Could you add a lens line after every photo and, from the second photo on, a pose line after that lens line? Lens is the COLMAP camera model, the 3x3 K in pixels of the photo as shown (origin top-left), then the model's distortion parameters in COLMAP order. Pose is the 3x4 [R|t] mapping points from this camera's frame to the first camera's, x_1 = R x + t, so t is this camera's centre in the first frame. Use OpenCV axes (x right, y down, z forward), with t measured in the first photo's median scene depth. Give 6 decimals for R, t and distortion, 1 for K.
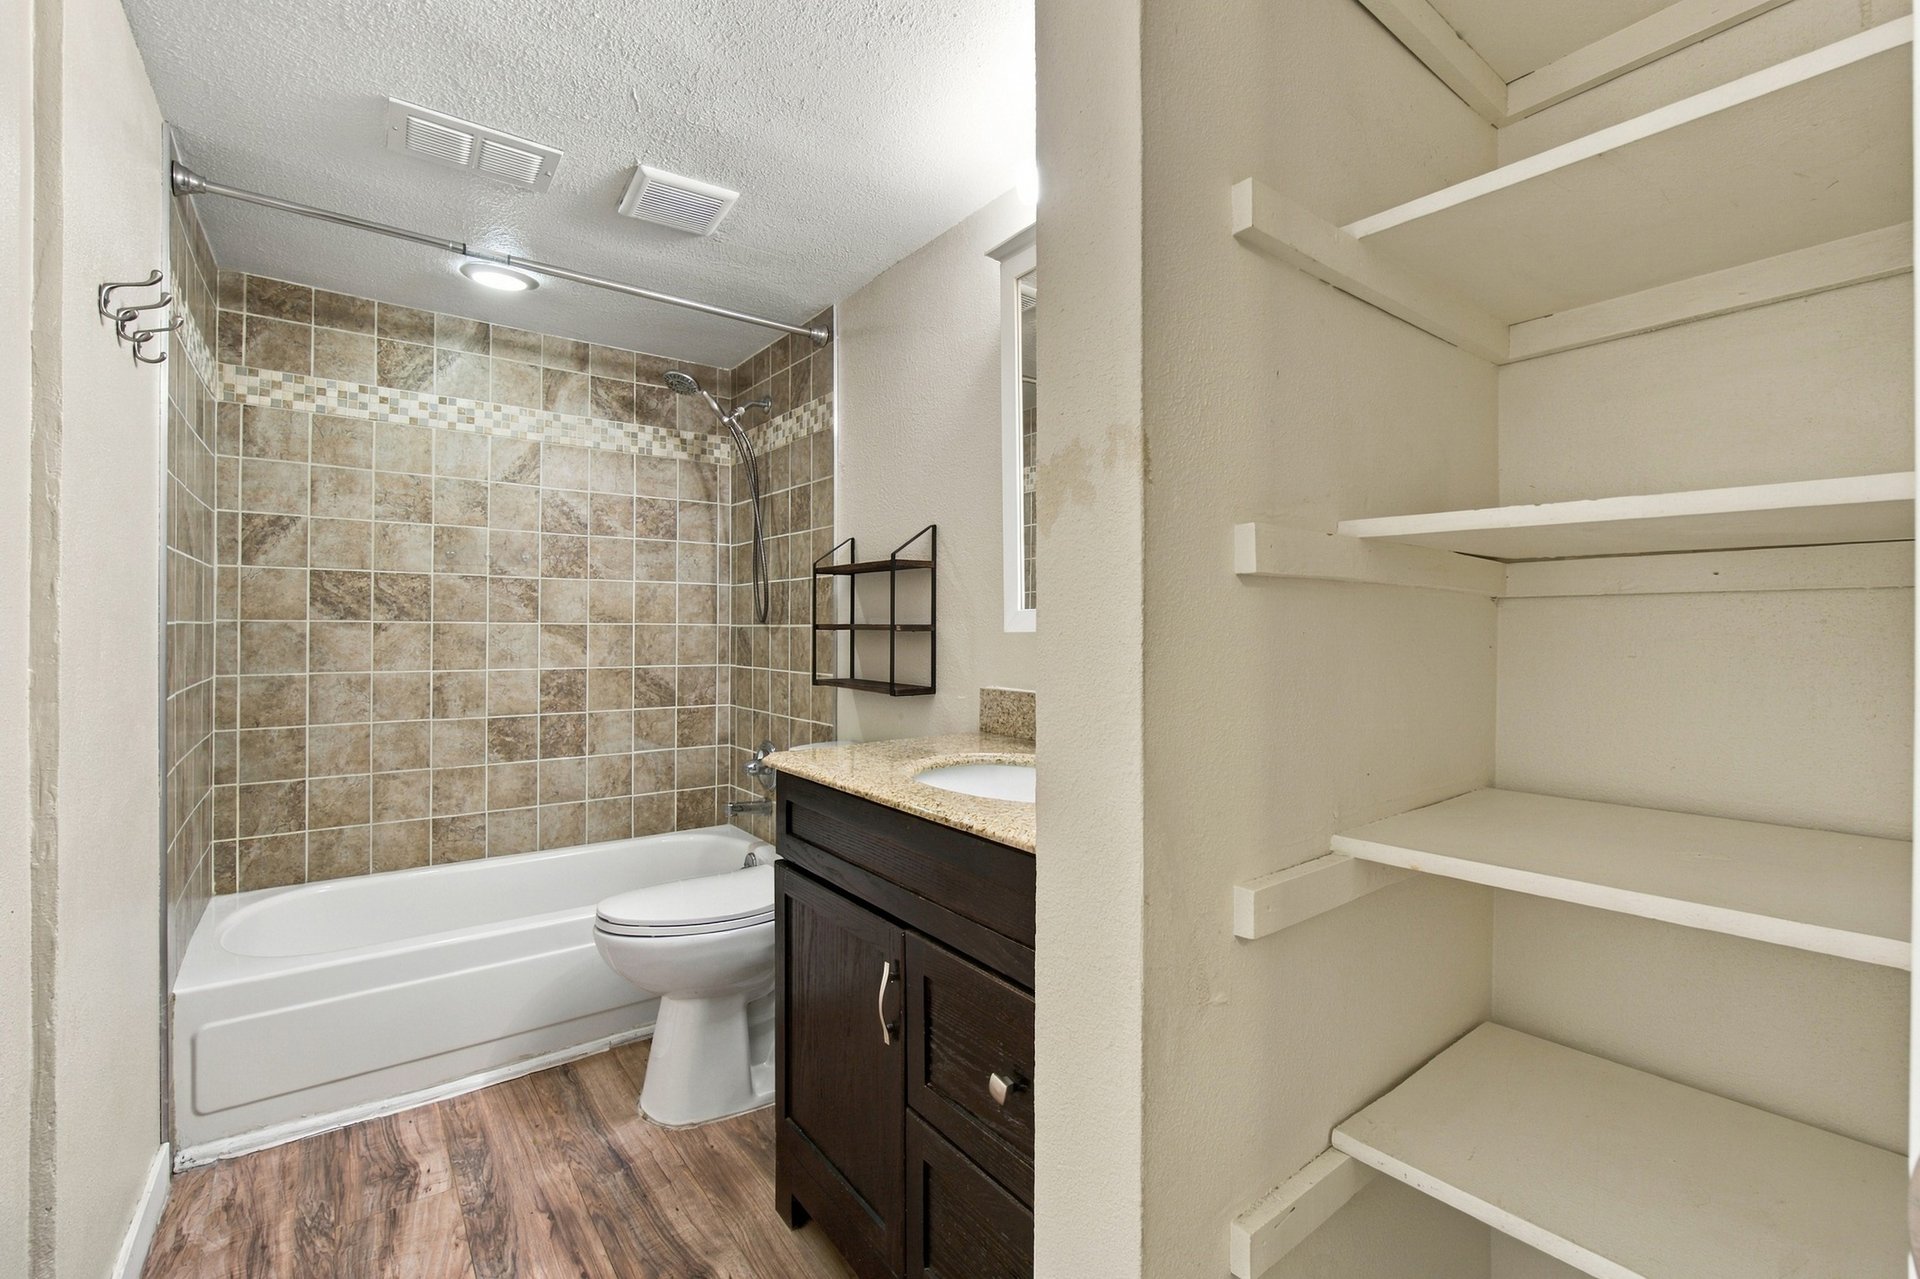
lens RADIAL K [[830.8, 0, 964.0], [0, 830.8, 631.0], [0, 0, 1]] dist [-0.008324, 0.001955]
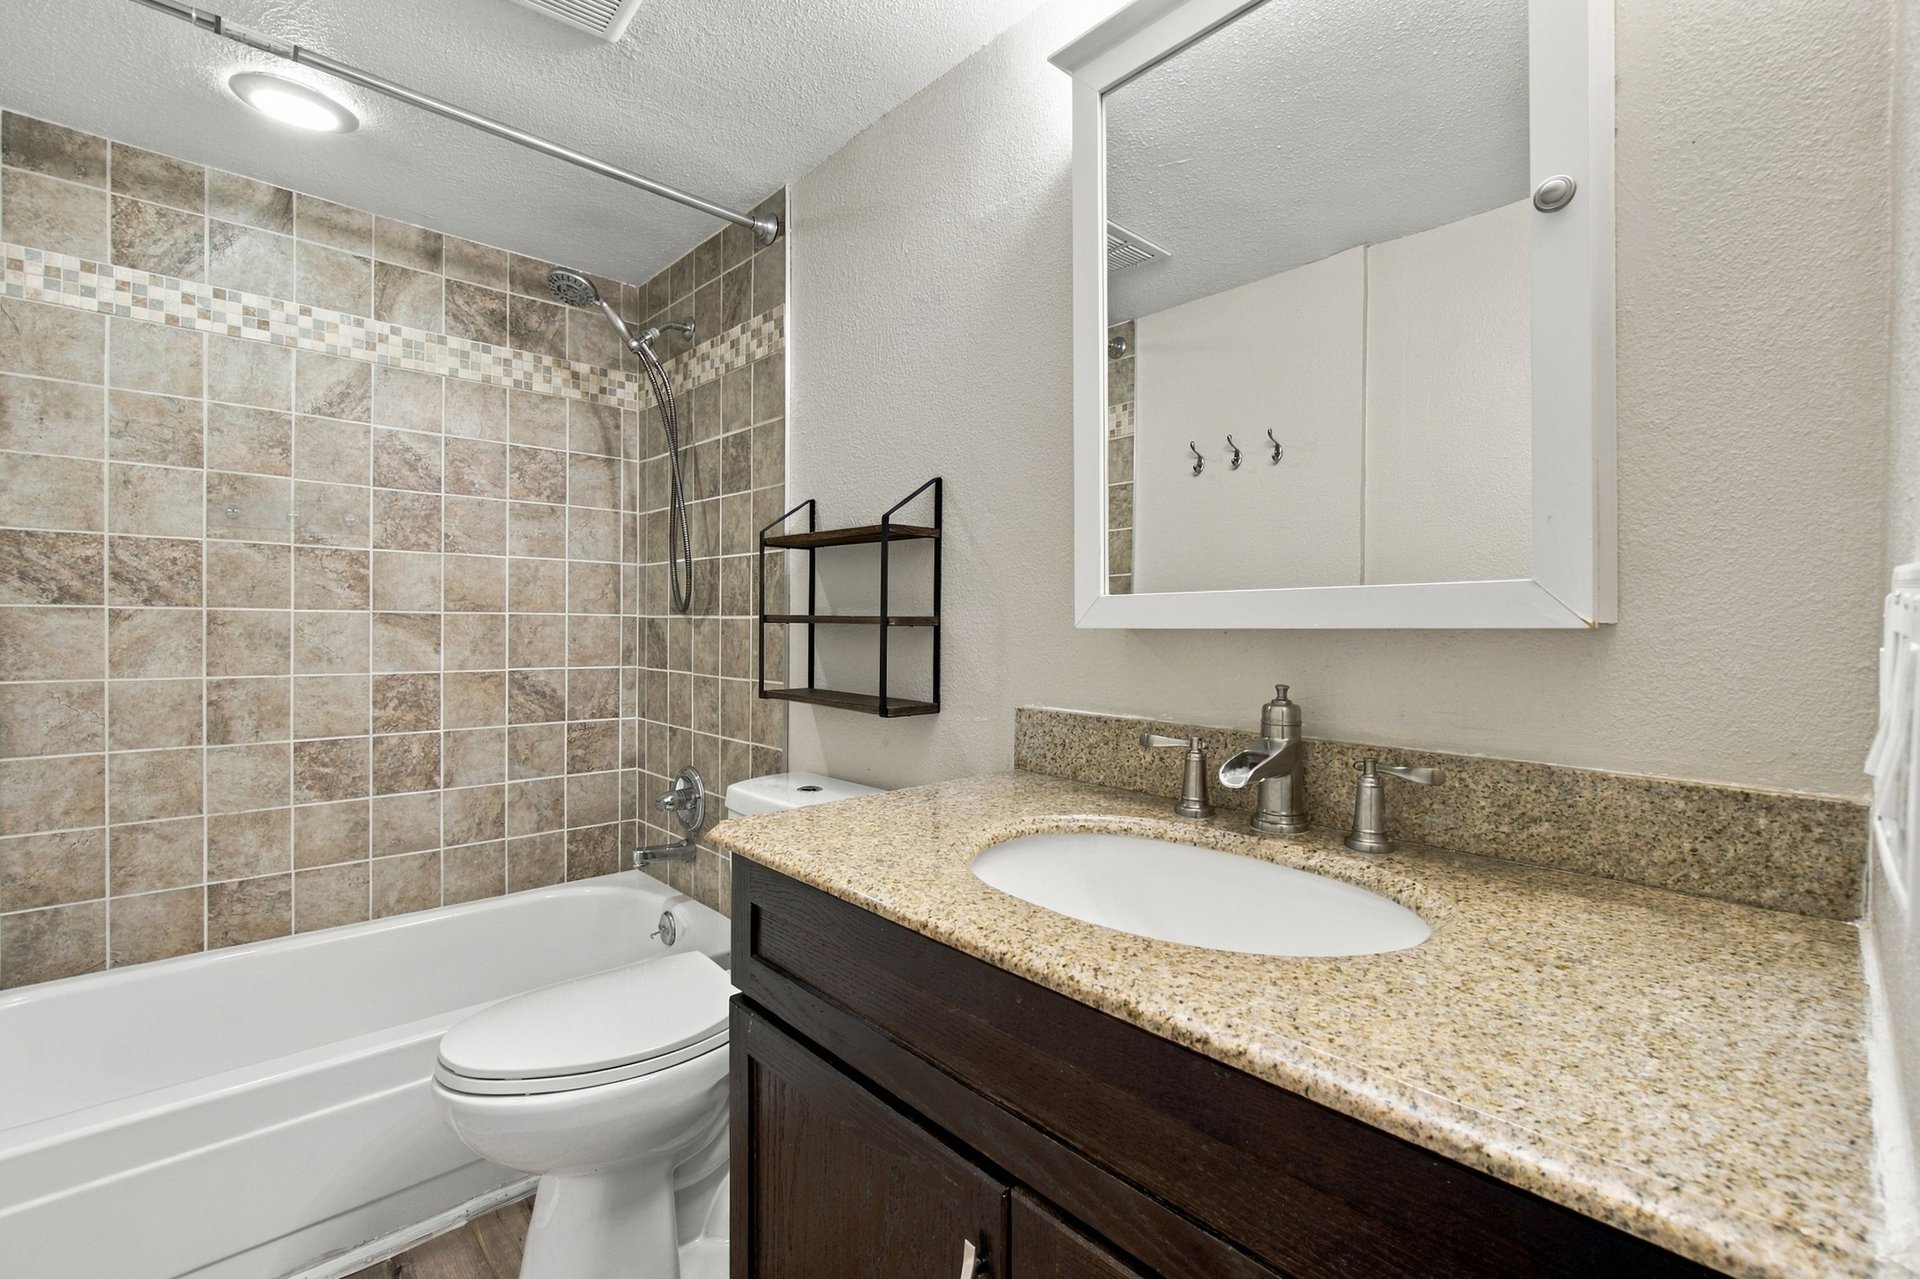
lens RADIAL K [[830.8, 0, 957.9], [0, 830.8, 637.4], [0, 0, 1]] dist [-0.008324, 0.001955]
pose [[0.994396, 0.004446, 0.105625, -0.078988], [-0.006125, 0.999860, 0.015573, -0.000925], [-0.105541, -0.016133, 0.994284, 0.234136]]
